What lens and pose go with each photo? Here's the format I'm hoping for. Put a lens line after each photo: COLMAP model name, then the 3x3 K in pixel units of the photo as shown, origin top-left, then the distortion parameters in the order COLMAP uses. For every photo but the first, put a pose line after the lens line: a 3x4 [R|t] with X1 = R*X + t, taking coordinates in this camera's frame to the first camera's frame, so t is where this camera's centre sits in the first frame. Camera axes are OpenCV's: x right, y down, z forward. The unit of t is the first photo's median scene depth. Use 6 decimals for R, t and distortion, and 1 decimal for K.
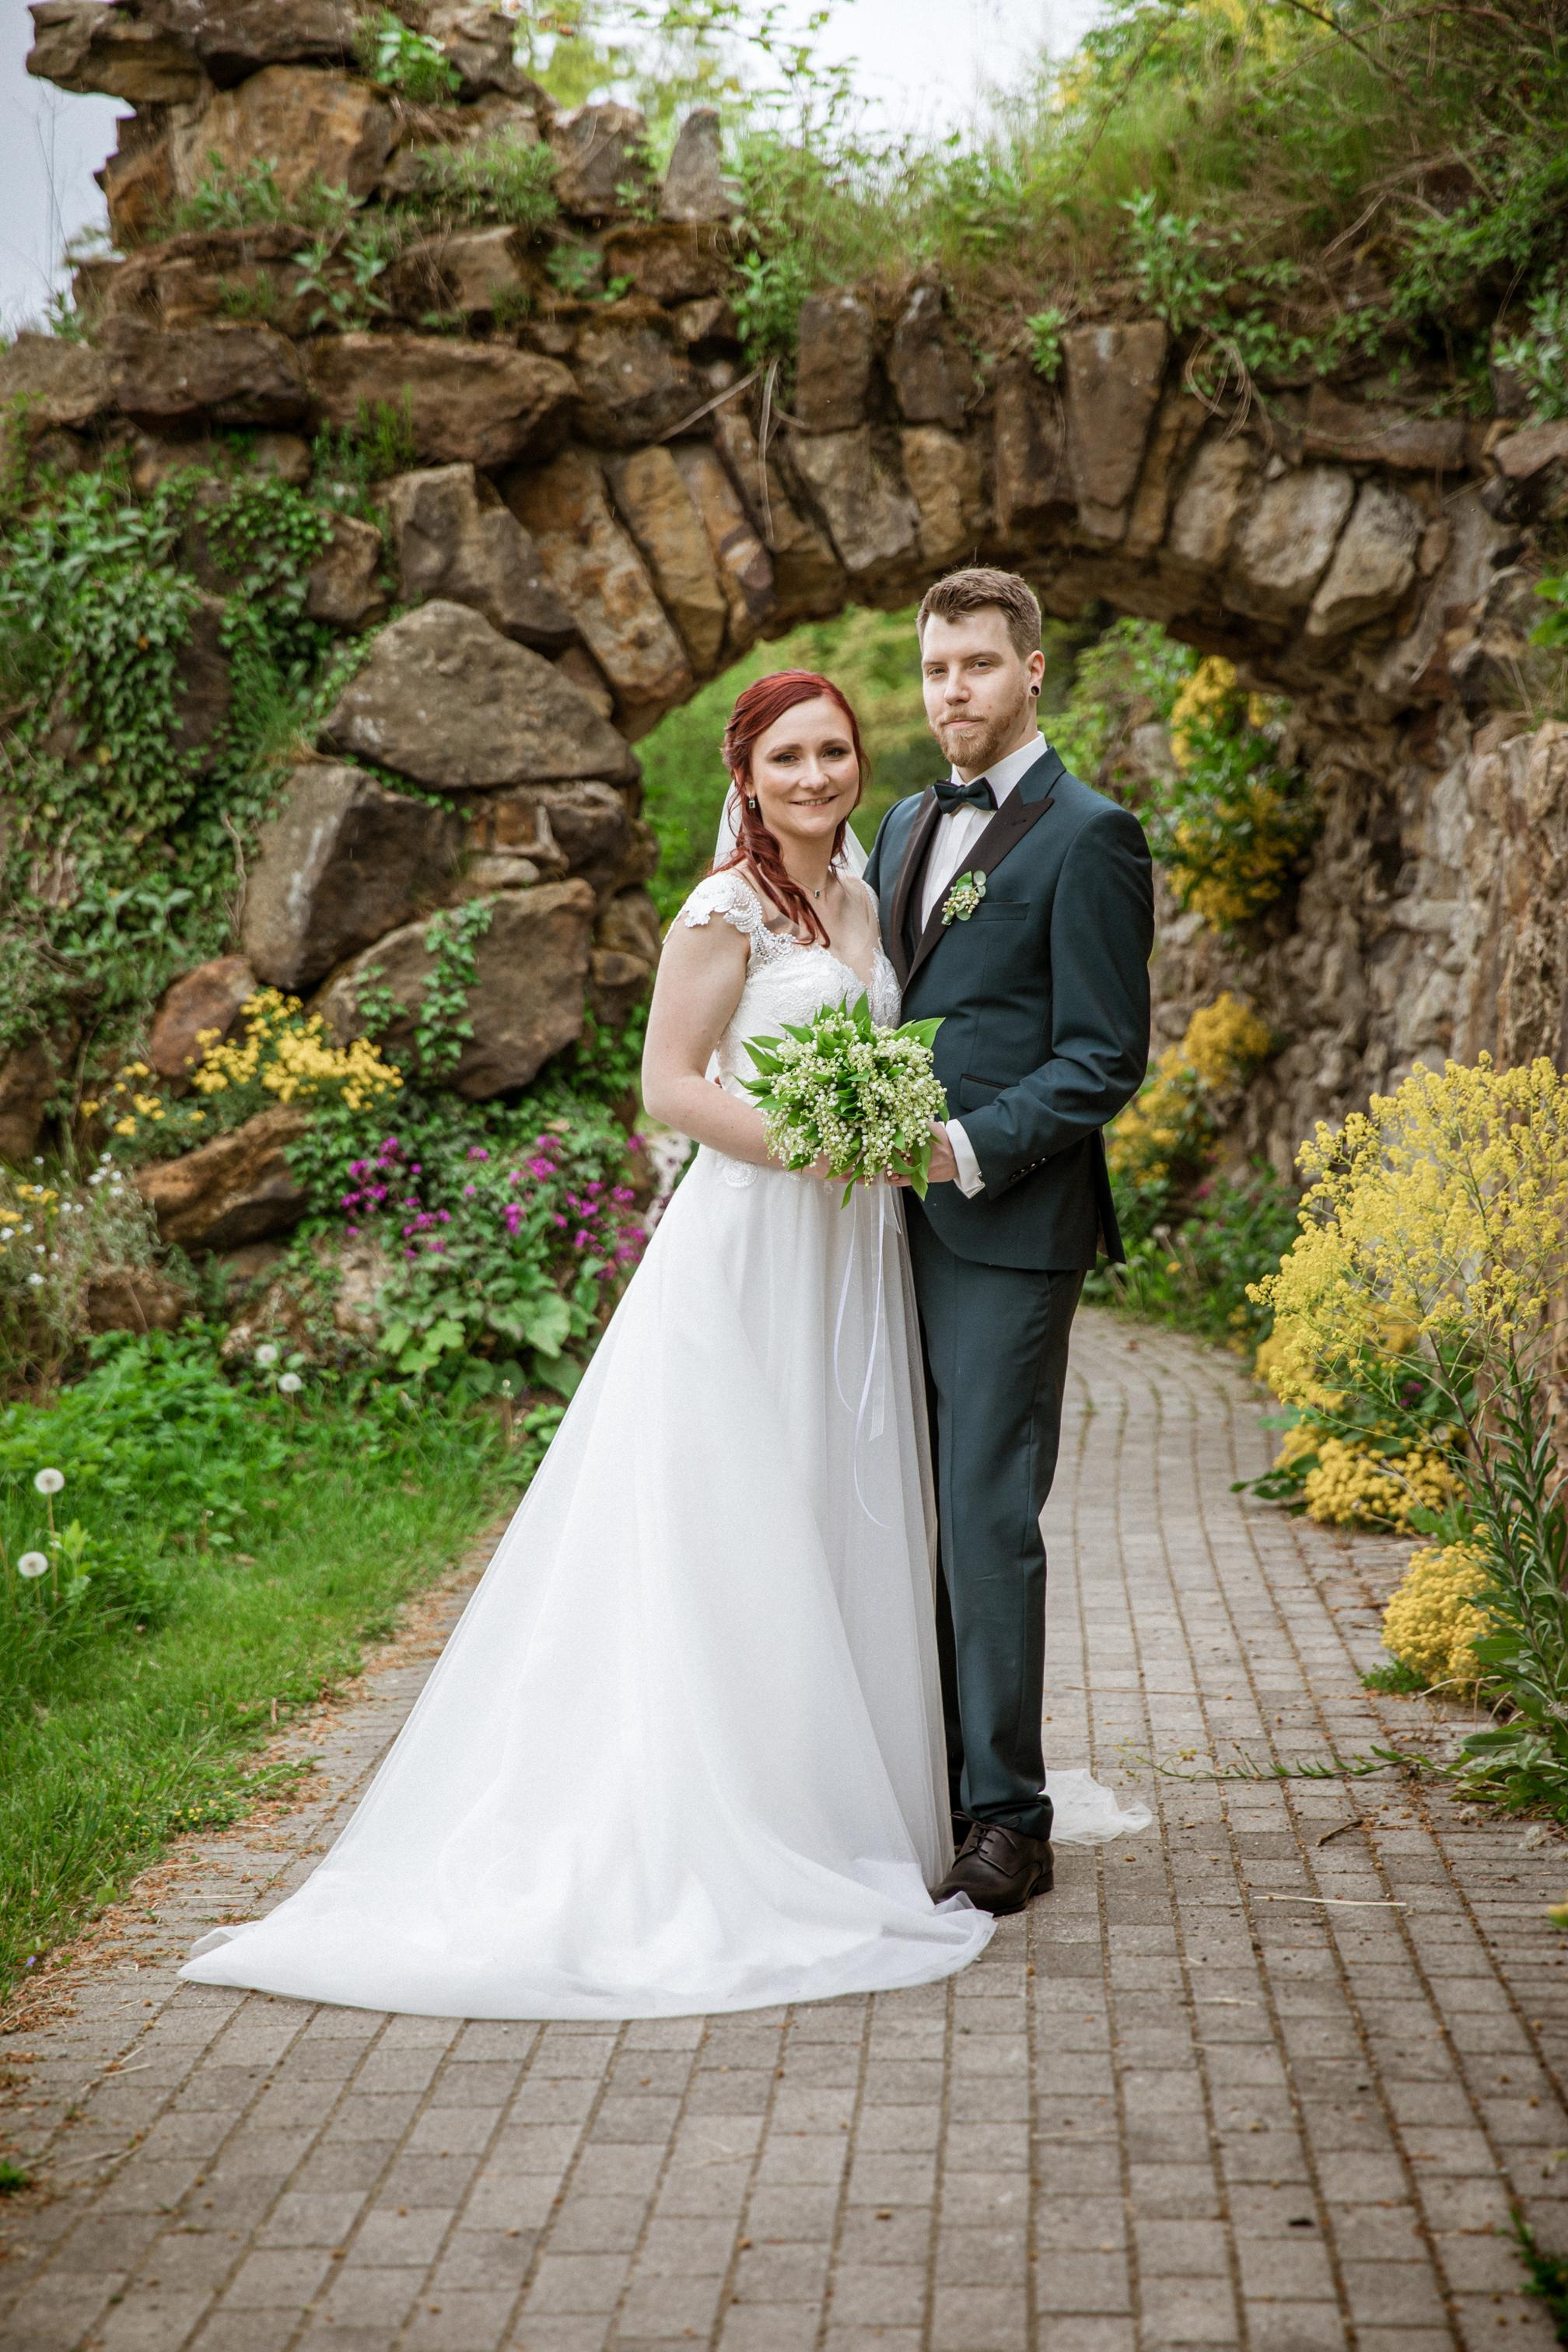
lens RADIAL K [[4349.5, 0, 784.0], [0, 4349.5, 1176.0], [0, 0, 1]] dist [0.237063, 0.053396]
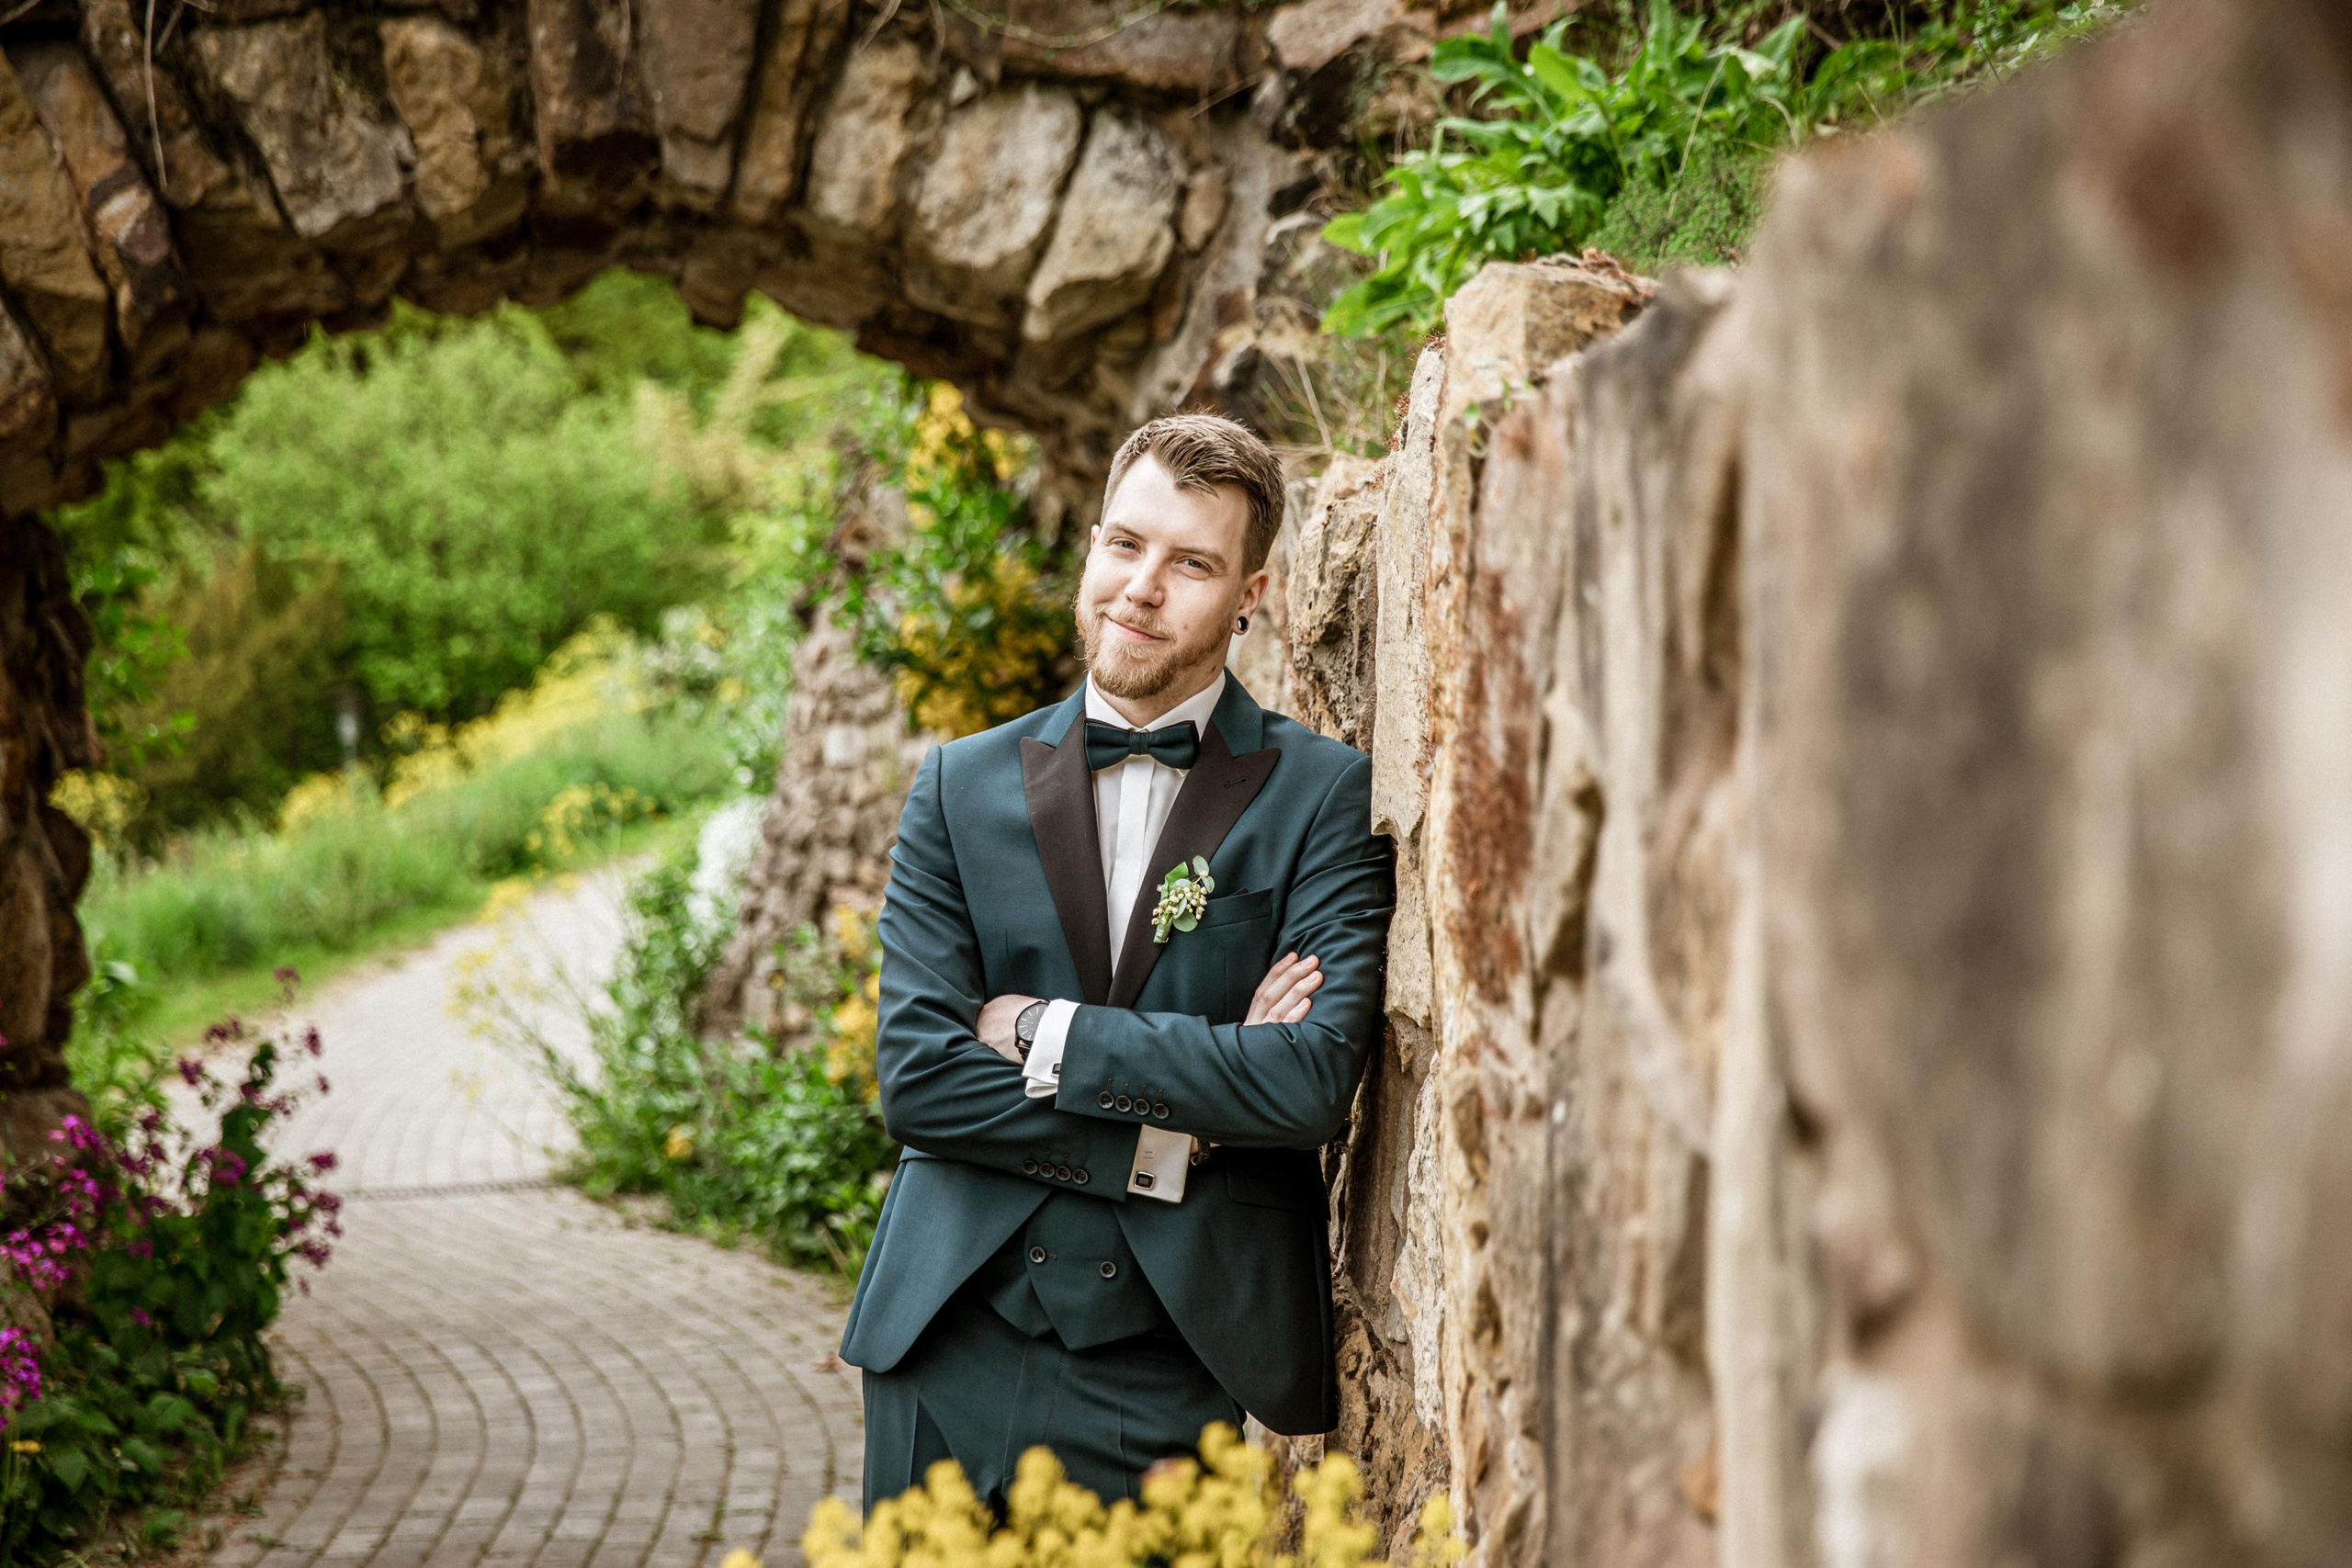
lens RADIAL K [[4316.9, 0, 1136.7], [0, 4316.9, 783.8], [0, 0, 1]] dist [0.217489, 0.231162]
pose [[0.994583, -0.020233, 0.101959, 0.070186], [0.023685, 0.999183, -0.032762, -0.034628], [-0.101213, 0.034999, 0.994249, 0.354337]]
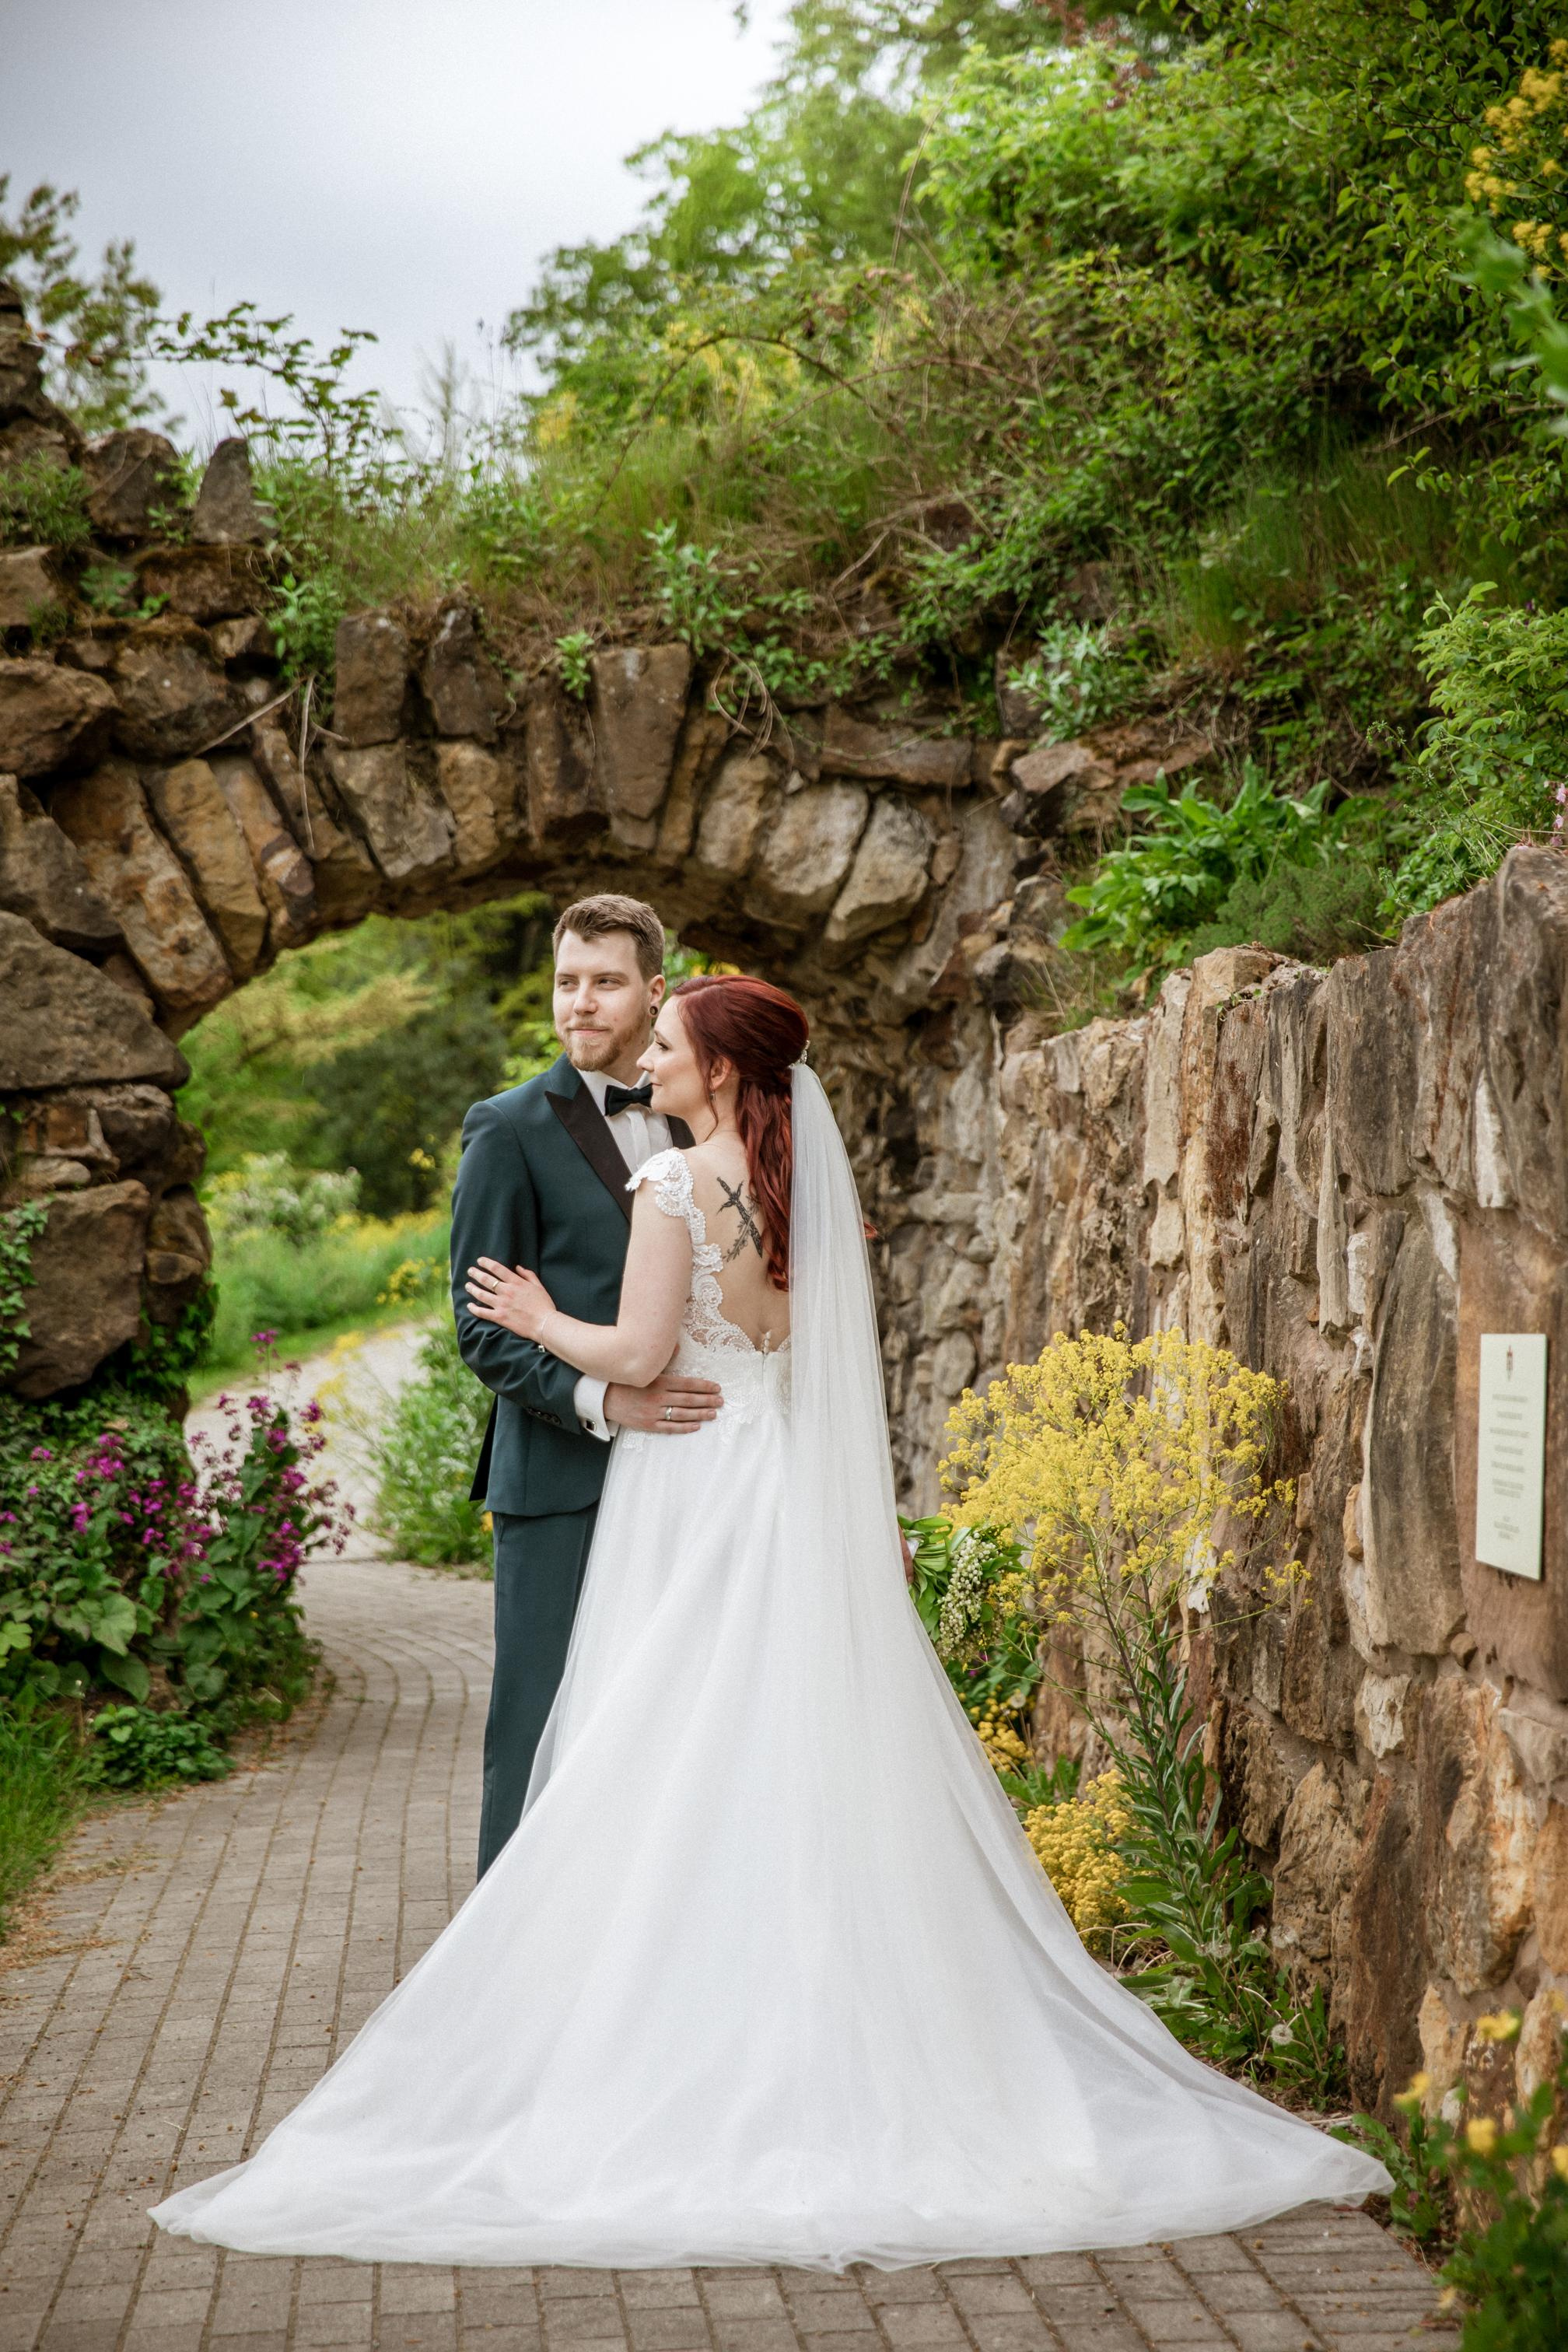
lens RADIAL K [[4317.3, 0, 779.0], [0, 4317.3, 1185.0], [0, 0, 1]] dist [0.217489, 0.231162]
pose [[0.991127, -0.011994, 0.132374, -0.029781], [0.021055, 0.997513, -0.067259, 0.003556], [-0.131238, 0.069450, 0.988915, -0.012443]]
